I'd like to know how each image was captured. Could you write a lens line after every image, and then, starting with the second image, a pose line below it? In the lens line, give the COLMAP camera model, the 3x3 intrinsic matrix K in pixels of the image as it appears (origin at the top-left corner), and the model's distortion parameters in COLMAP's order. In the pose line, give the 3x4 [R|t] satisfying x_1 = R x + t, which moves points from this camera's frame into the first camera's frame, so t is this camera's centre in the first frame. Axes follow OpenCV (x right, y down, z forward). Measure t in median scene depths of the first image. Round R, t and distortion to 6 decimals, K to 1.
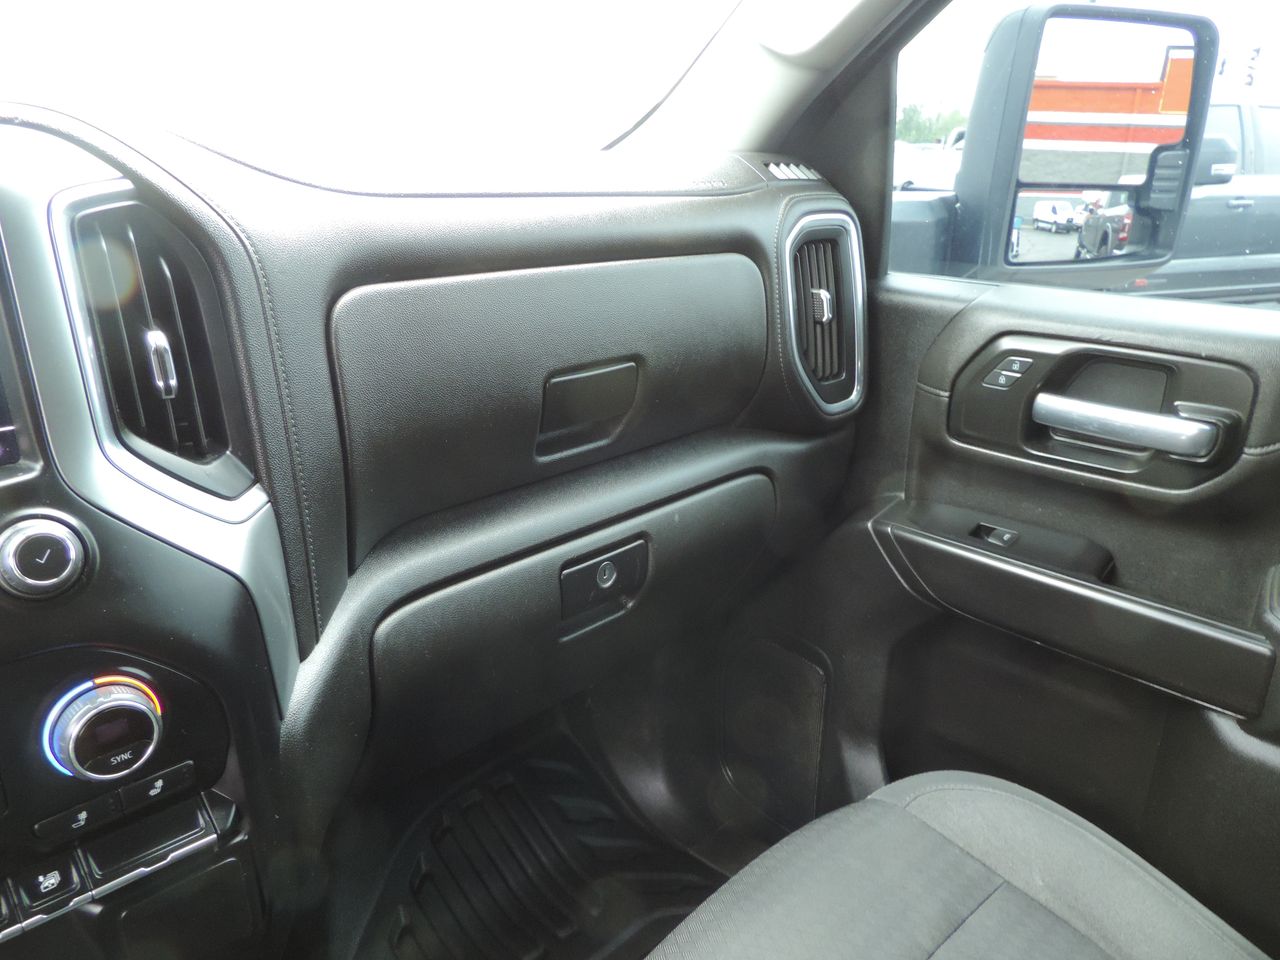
lens RADIAL K [[895.5, 0, 628.6], [0, 895.5, 483.2], [0, 0, 1]] dist [-0.041557, 0.010399]
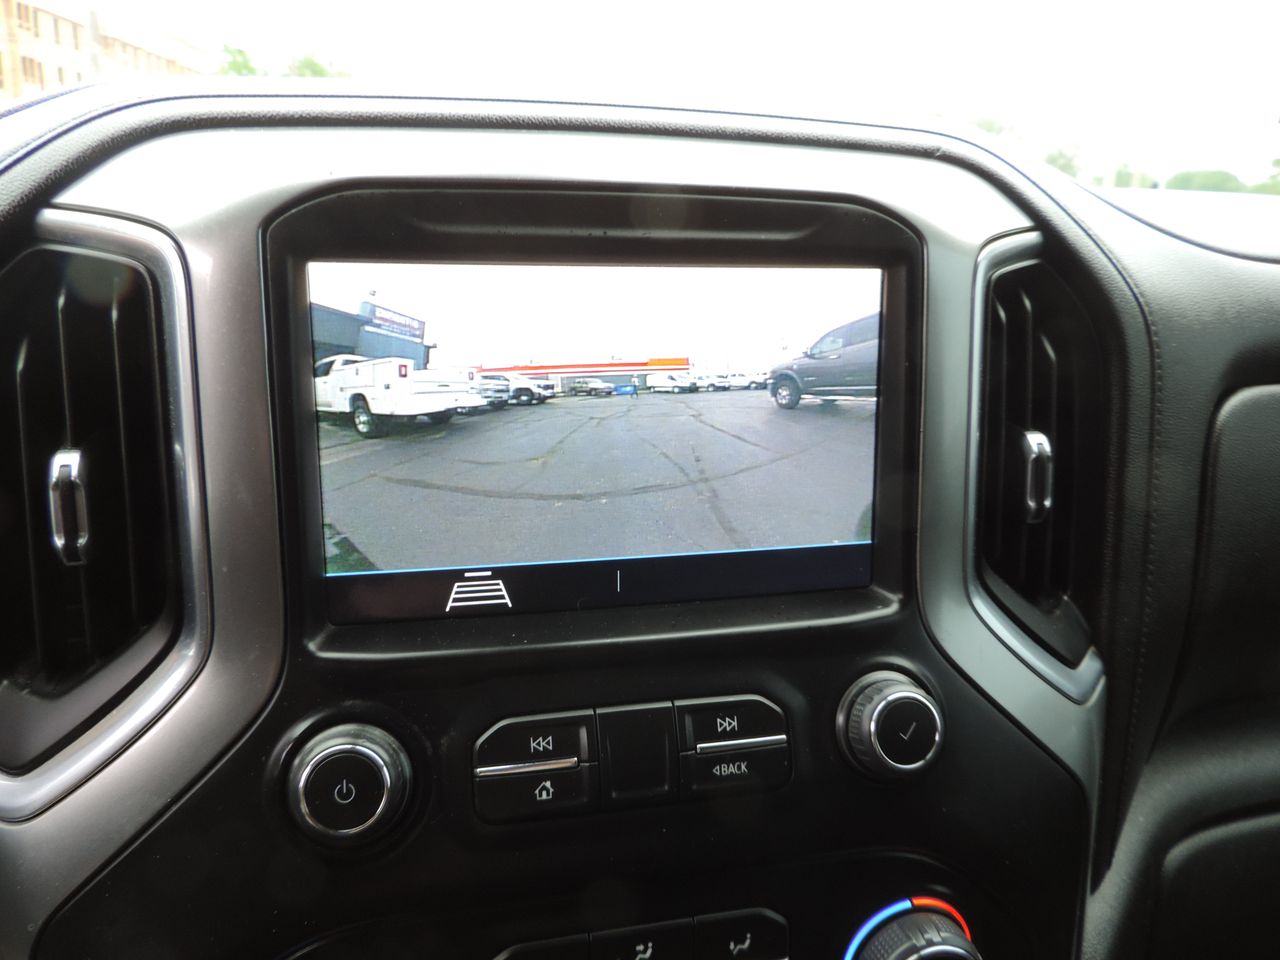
lens RADIAL K [[905.1, 0, 636.1], [0, 905.1, 475.6], [0, 0, 1]] dist [-0.013909, -0.003328]
pose [[0.851468, 0.139167, -0.505604, -0.361823], [-0.177983, 0.983606, -0.028997, -0.045466], [0.493280, 0.114679, 0.862278, 0.156139]]
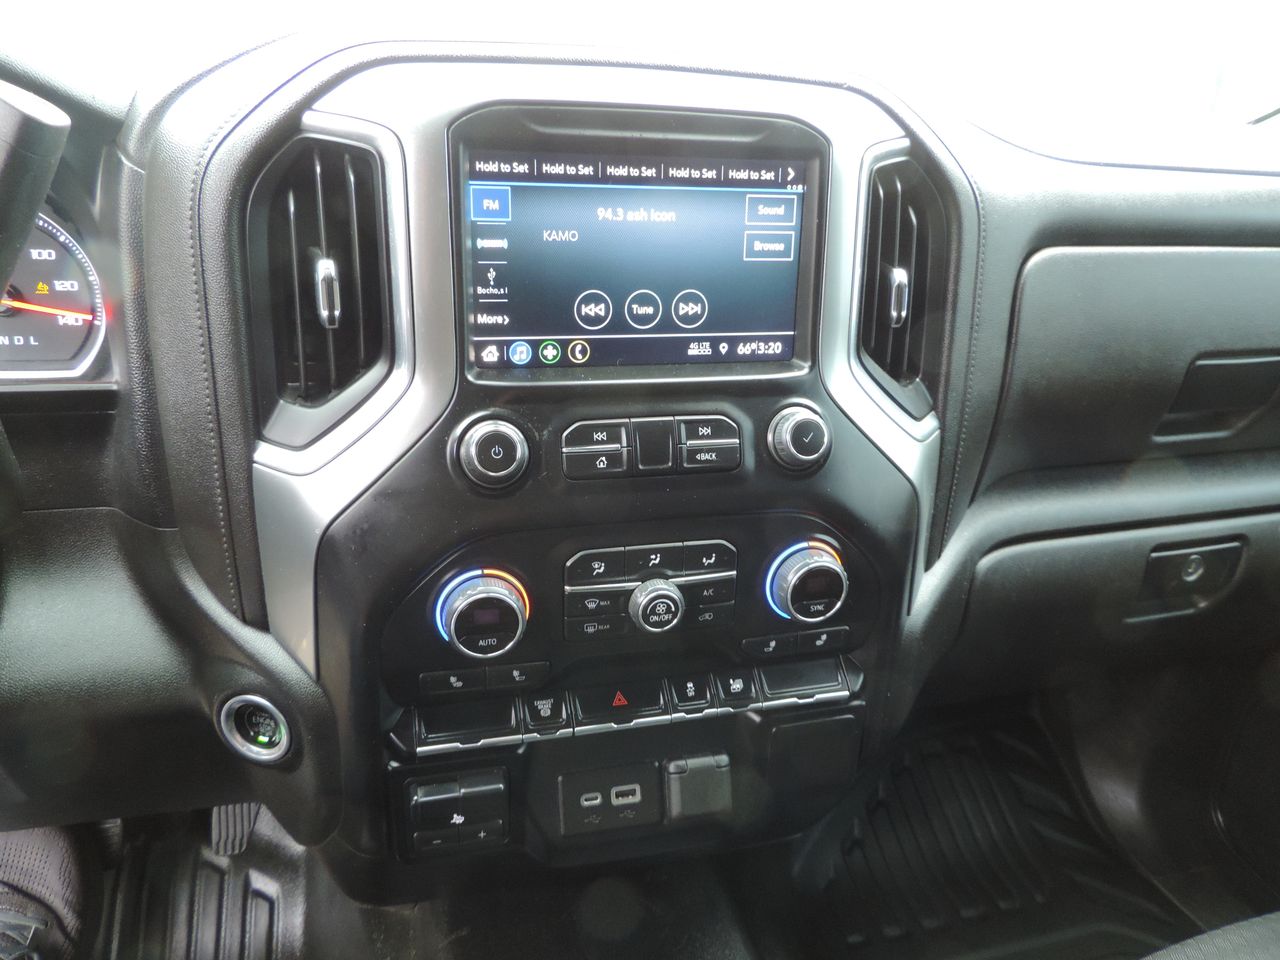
lens RADIAL K [[895.5, 0, 628.6], [0, 895.5, 483.2], [0, 0, 1]] dist [-0.041557, 0.010399]
pose [[0.868491, 0.214081, -0.447093, -0.213813], [-0.190837, 0.976815, 0.097021, 0.051924], [0.457497, 0.001060, 0.889210, -0.187207]]
